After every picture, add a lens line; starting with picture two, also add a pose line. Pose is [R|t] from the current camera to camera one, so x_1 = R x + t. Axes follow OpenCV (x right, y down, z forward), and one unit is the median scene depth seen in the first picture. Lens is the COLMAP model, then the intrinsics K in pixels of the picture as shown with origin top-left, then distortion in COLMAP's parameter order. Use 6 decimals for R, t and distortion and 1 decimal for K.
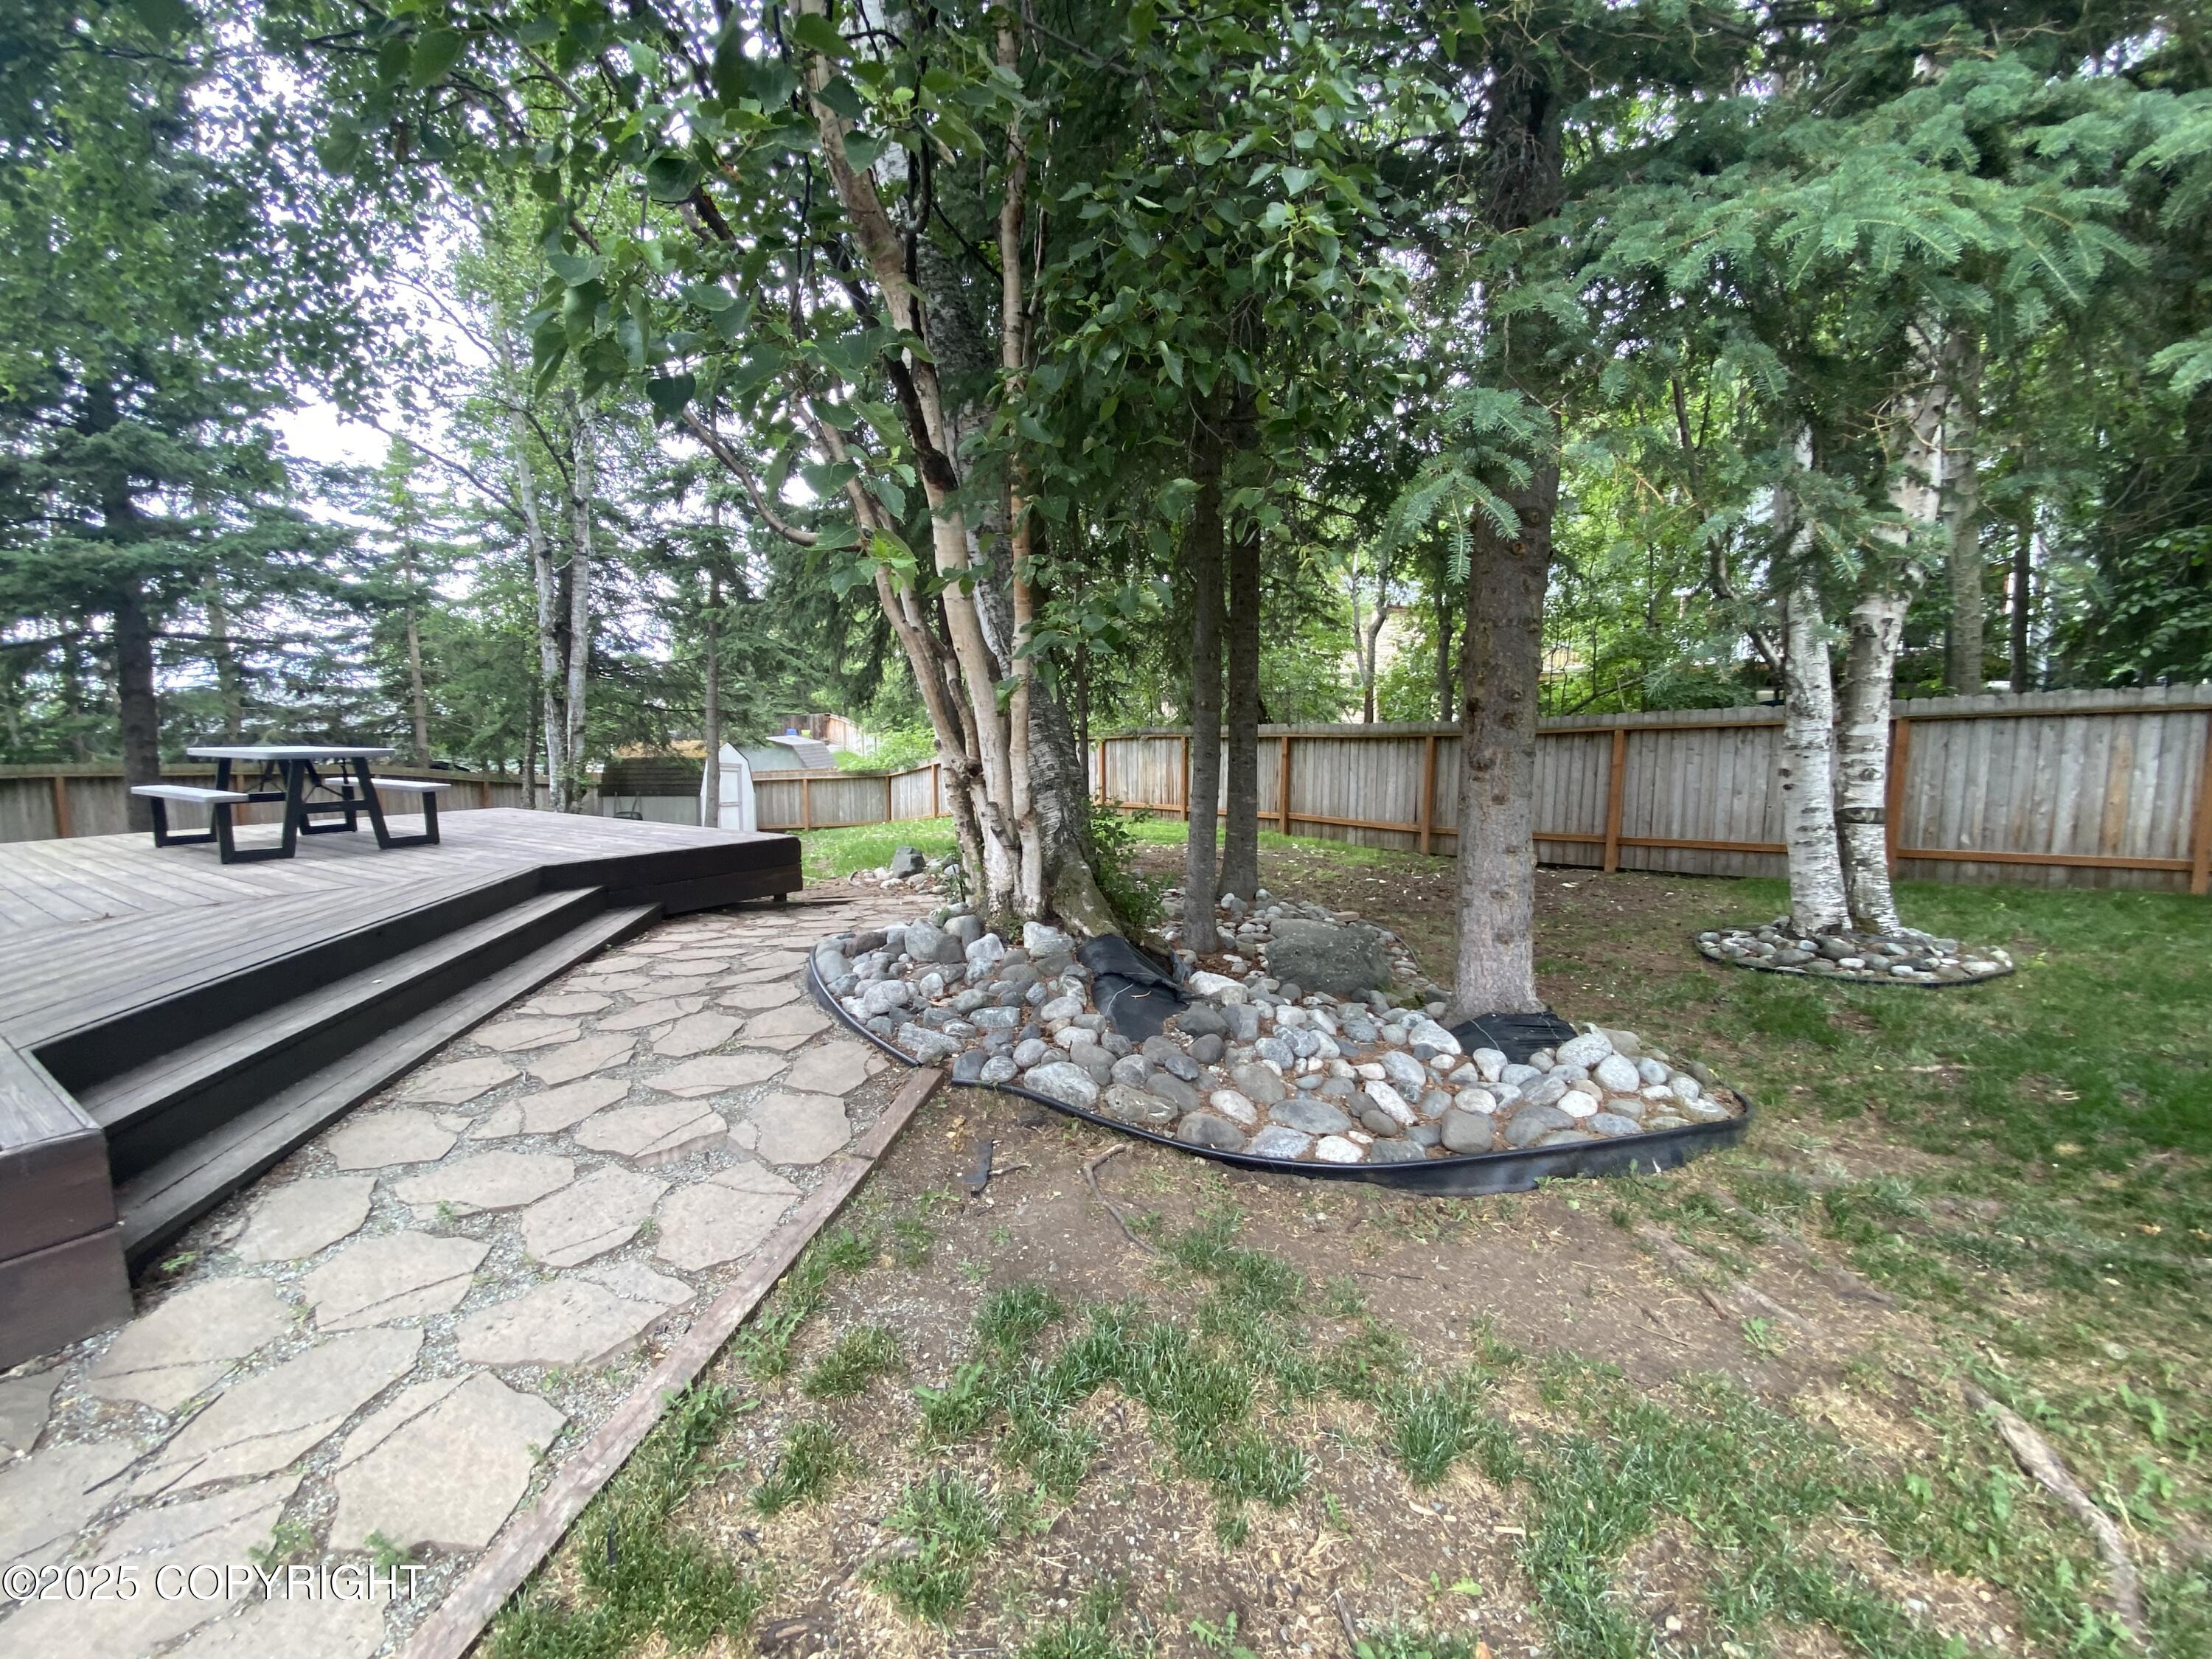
lens RADIAL K [[896.2, 0, 1035.4], [0, 896.2, 826.8], [0, 0, 1]] dist [0.020817, -0.012651]
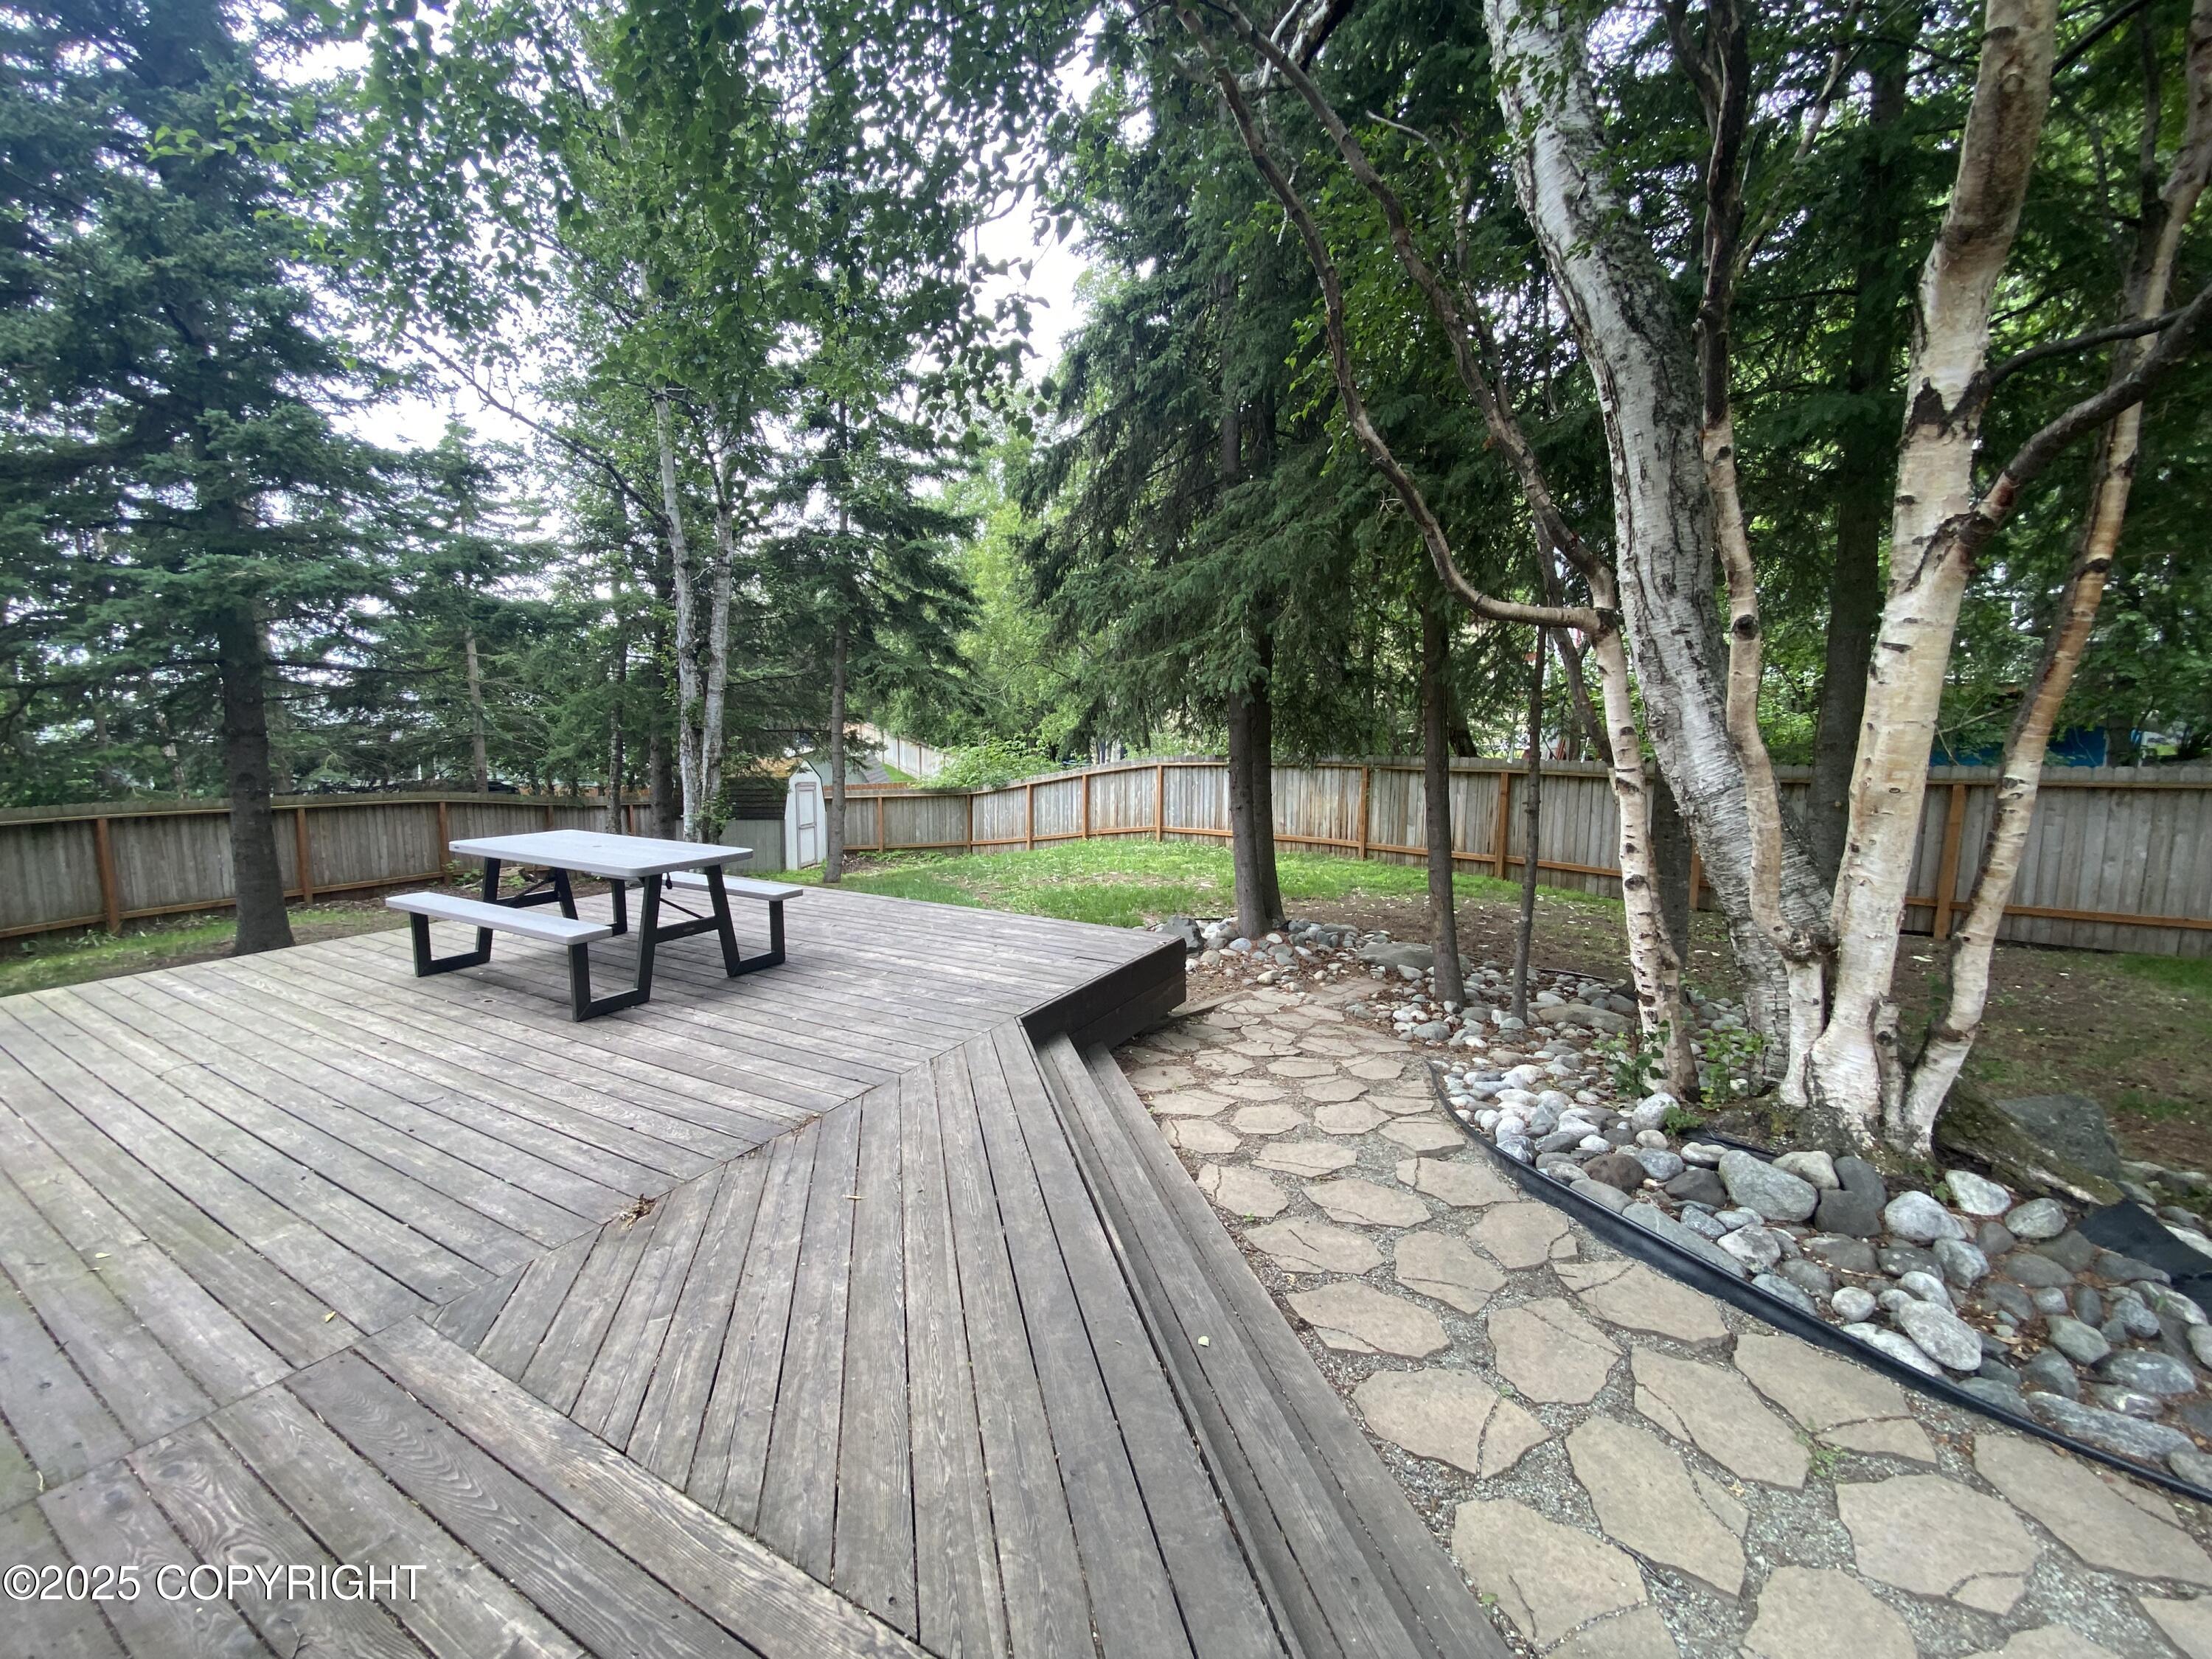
lens RADIAL K [[896.2, 0, 1043.3], [0, 896.2, 833.8], [0, 0, 1]] dist [0.020817, -0.012651]
pose [[0.998470, -0.002373, 0.055243, -0.239567], [0.001380, 0.999837, 0.018015, -0.054566], [-0.055277, -0.017911, 0.998310, 0.099719]]
